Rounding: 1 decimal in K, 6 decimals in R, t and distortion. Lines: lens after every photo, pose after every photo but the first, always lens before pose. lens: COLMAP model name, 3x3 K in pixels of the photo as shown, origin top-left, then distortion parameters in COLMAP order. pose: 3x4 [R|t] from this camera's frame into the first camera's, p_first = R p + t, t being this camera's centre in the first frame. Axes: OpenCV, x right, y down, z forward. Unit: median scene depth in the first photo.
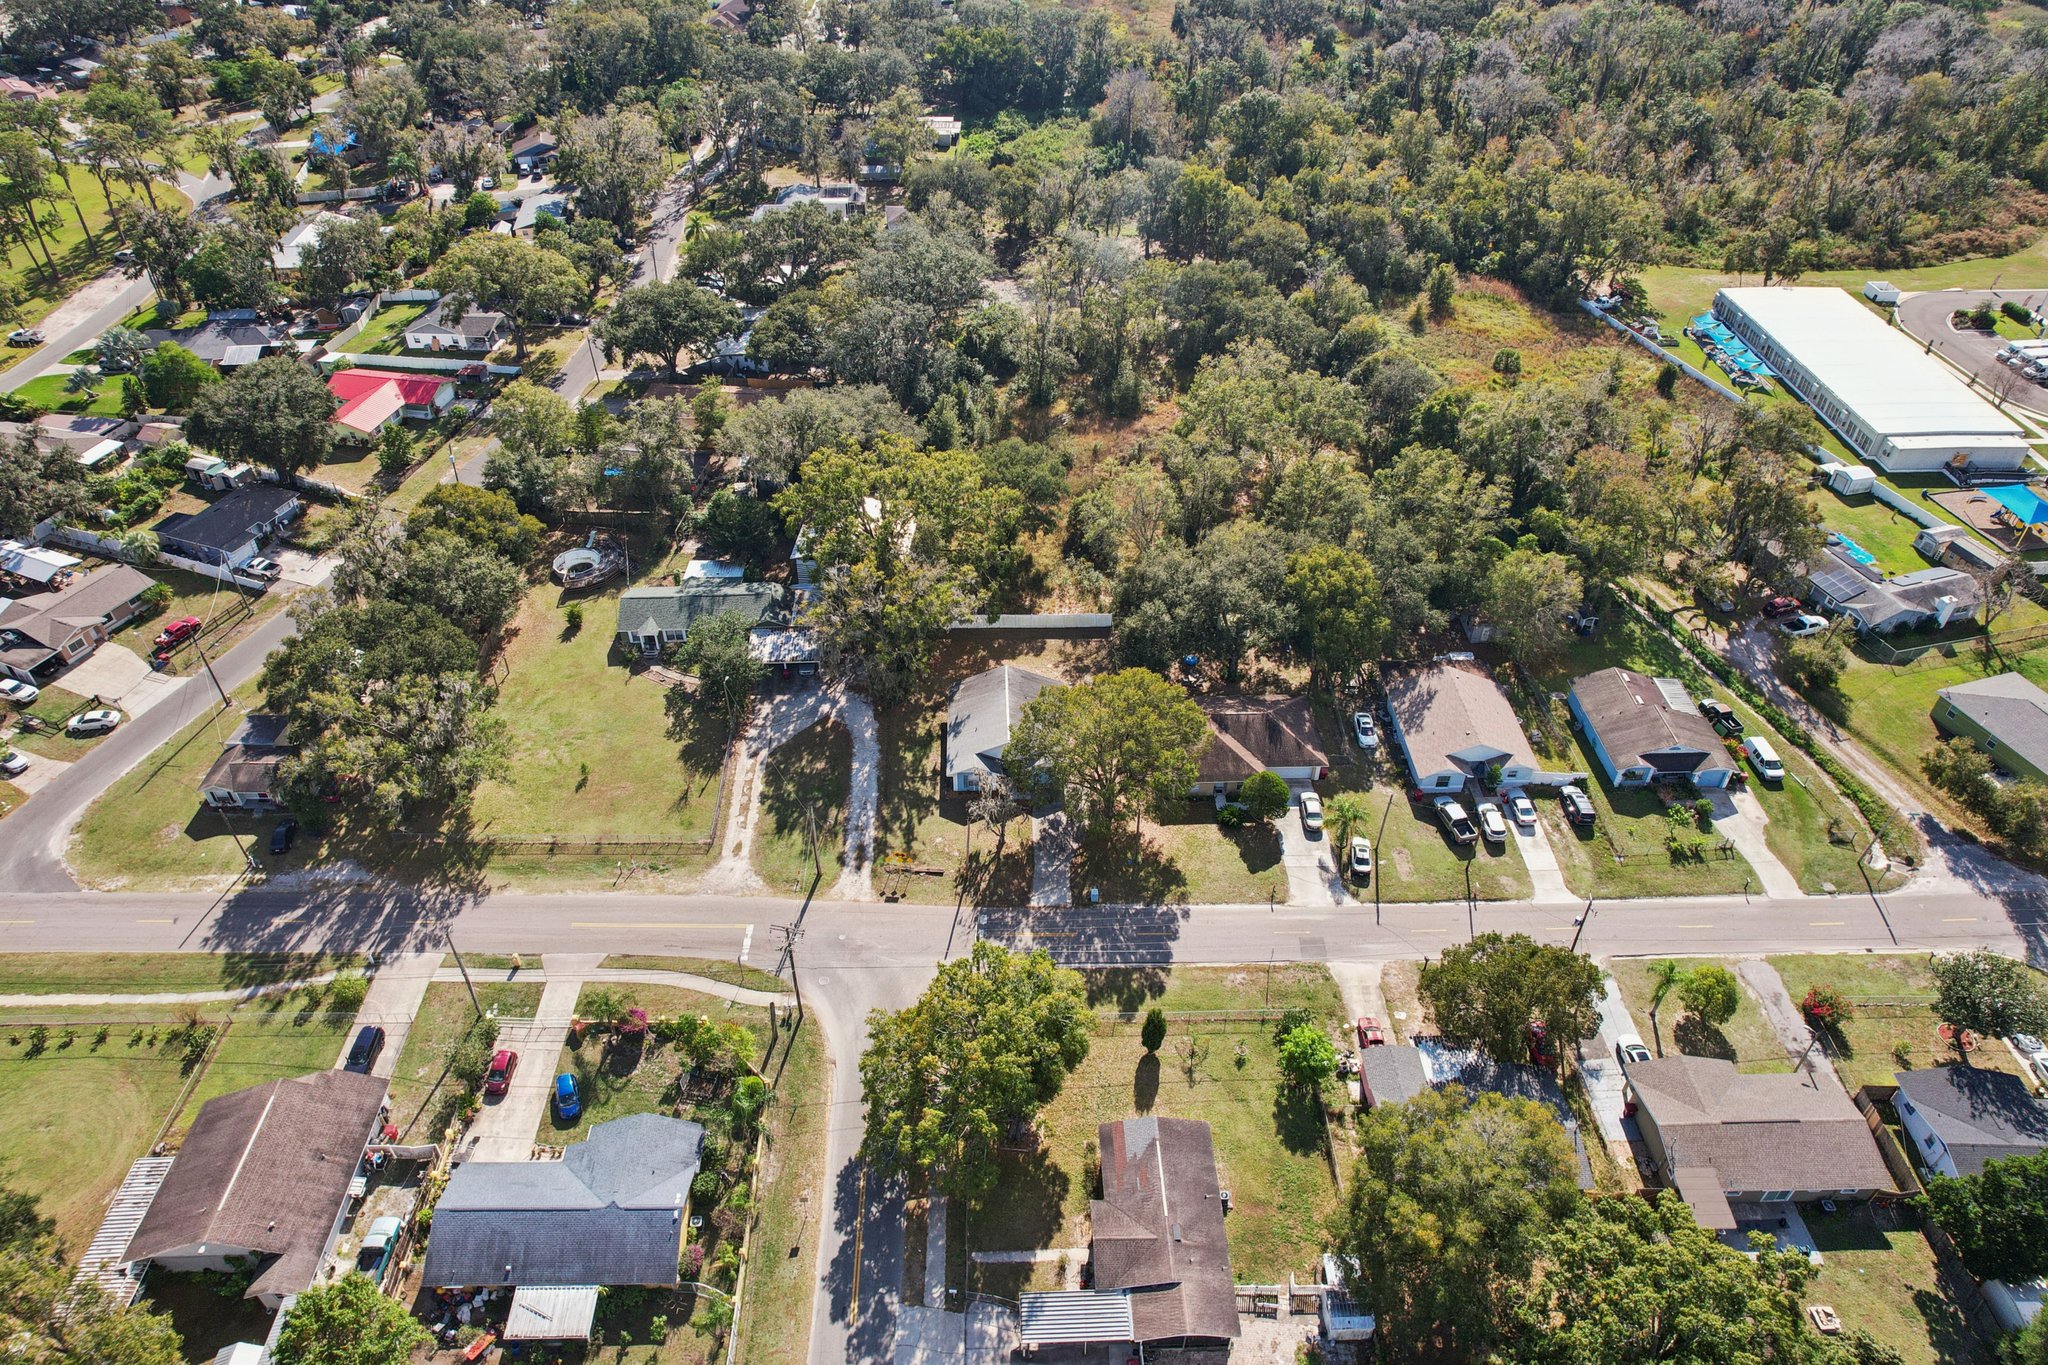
lens RADIAL K [[1336.1, 0, 1024.0], [0, 1336.1, 682.5], [0, 0, 1]] dist [-0.063143, 0.049453]
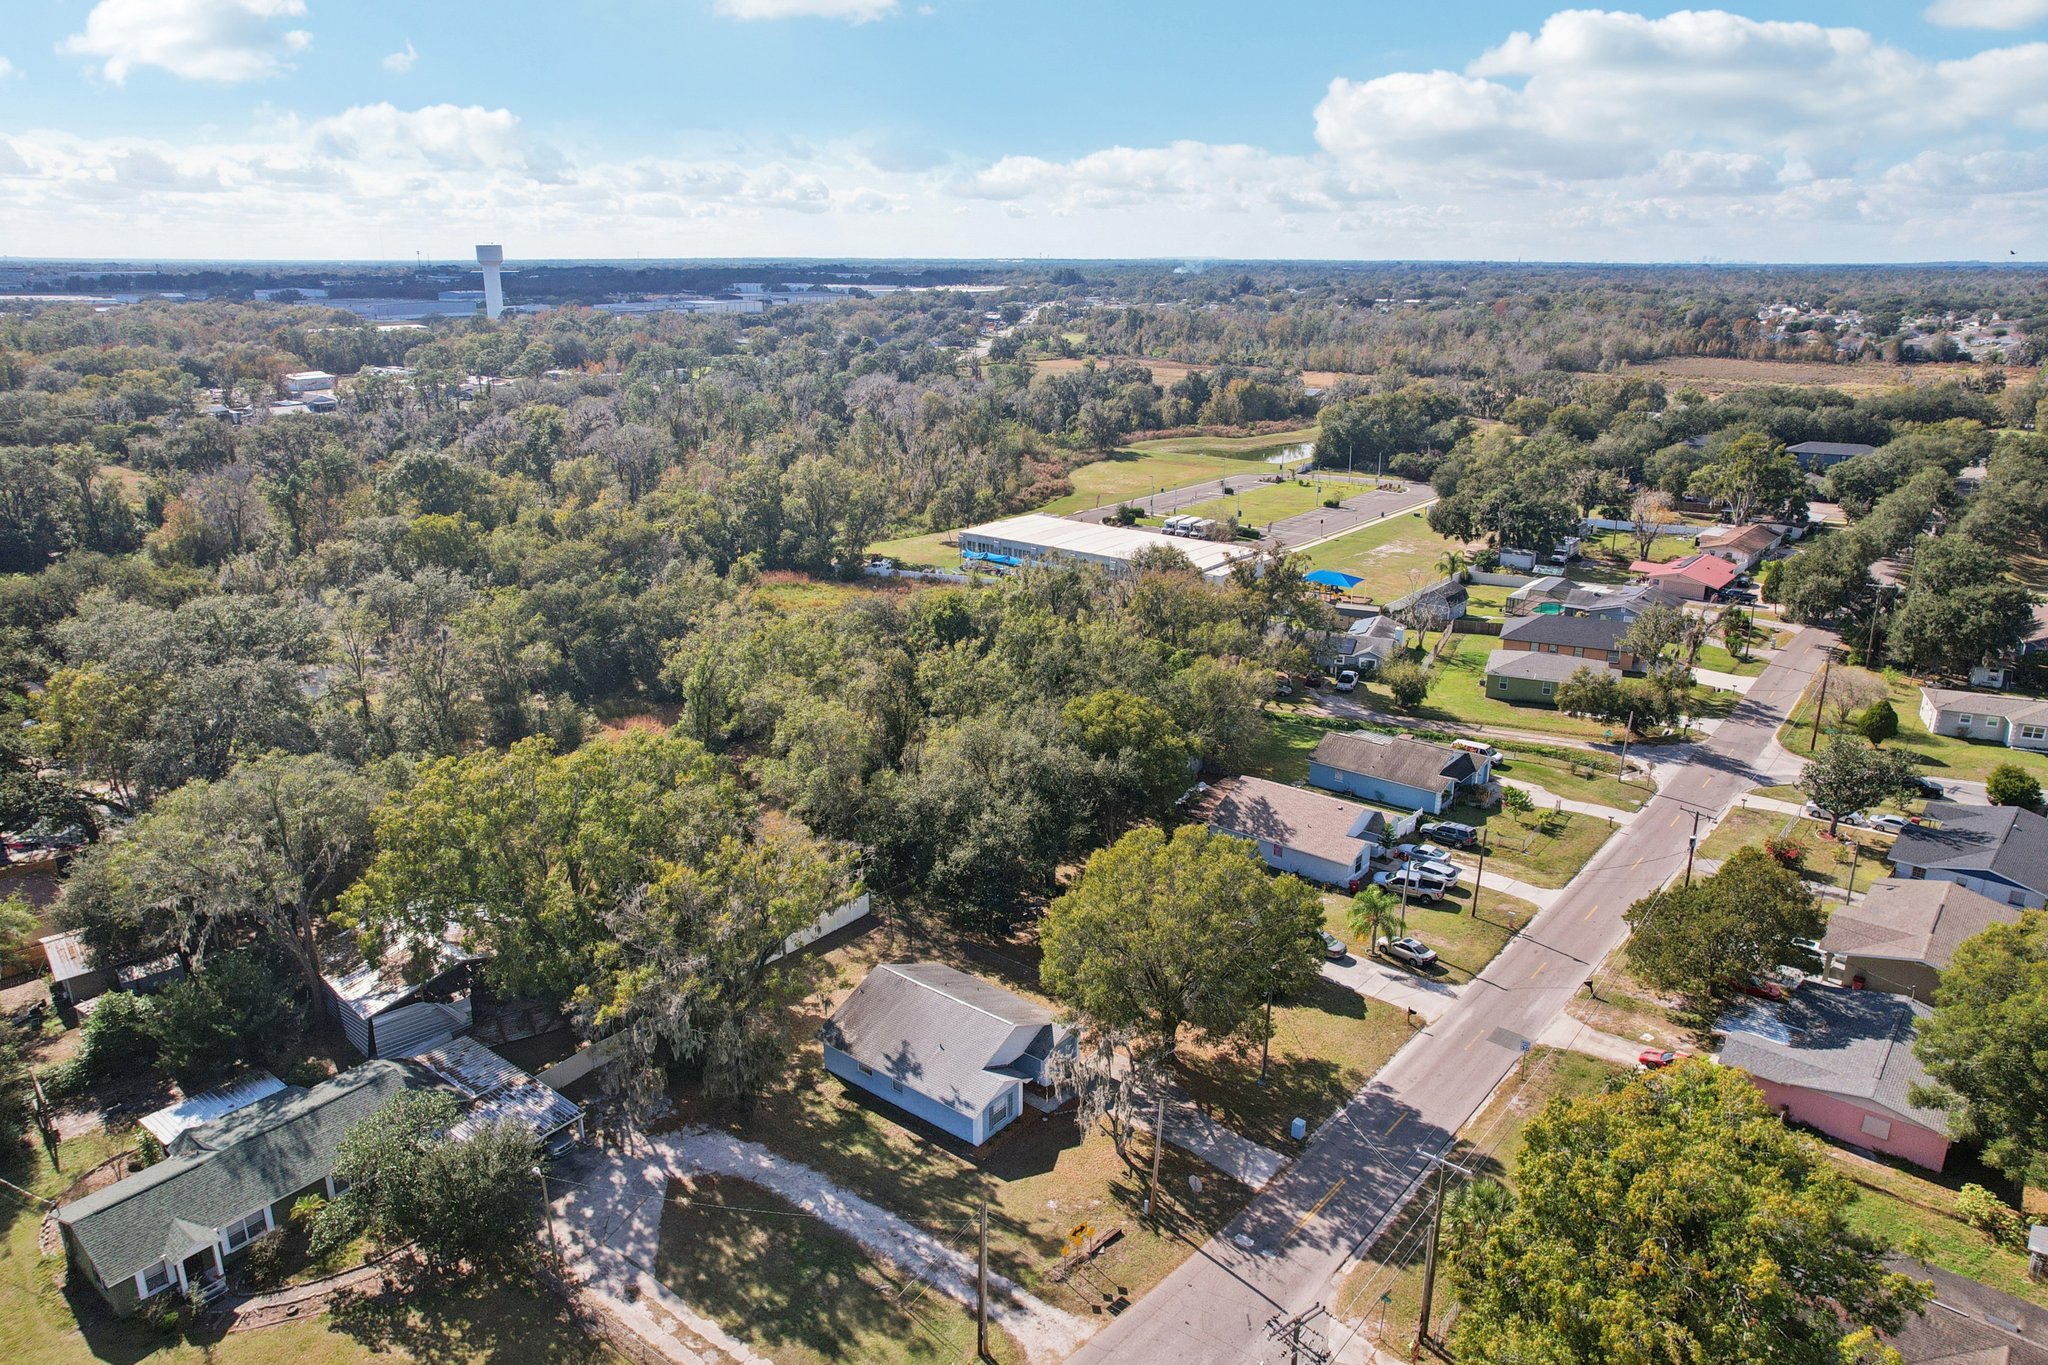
lens RADIAL K [[1354.0, 0, 1017.6], [0, 1354.0, 681.2], [0, 0, 1]] dist [-0.042789, 0.053095]
pose [[0.654944, -0.231955, 0.719198, -0.435010], [0.482472, 0.860851, -0.161727, 0.007384], [-0.581609, 0.452915, 0.675721, 0.484632]]
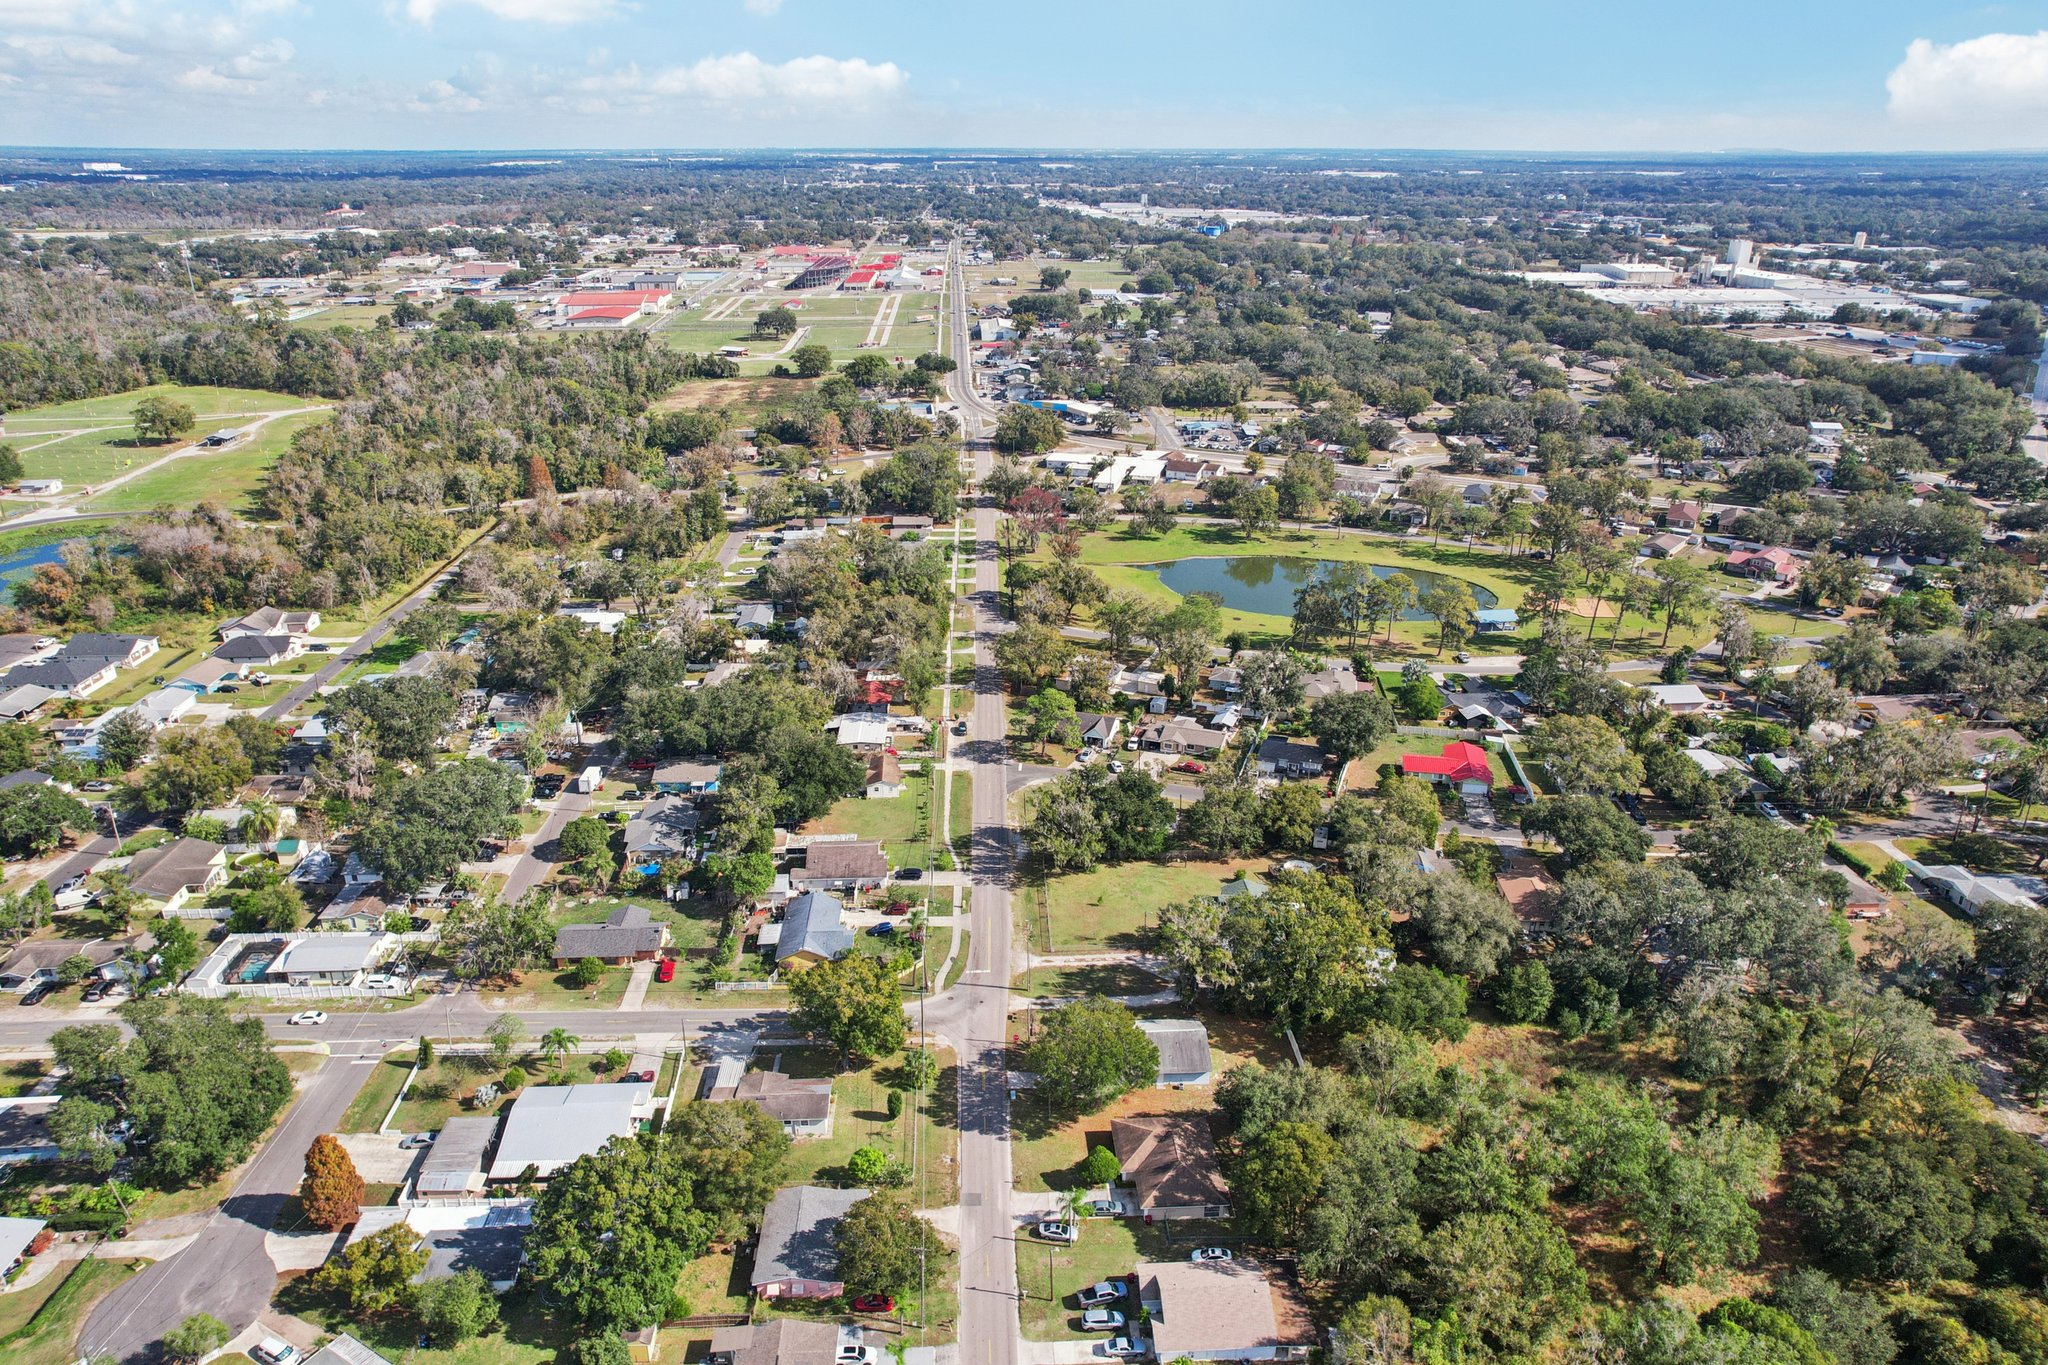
lens RADIAL K [[1354.0, 0, 1017.6], [0, 1354.0, 681.2], [0, 0, 1]] dist [-0.042789, 0.053095]
pose [[0.014613, 0.370837, -0.928583, 1.217089], [-0.632024, 0.723056, 0.278812, -0.573284], [0.774811, 0.582812, 0.244944, 0.318832]]
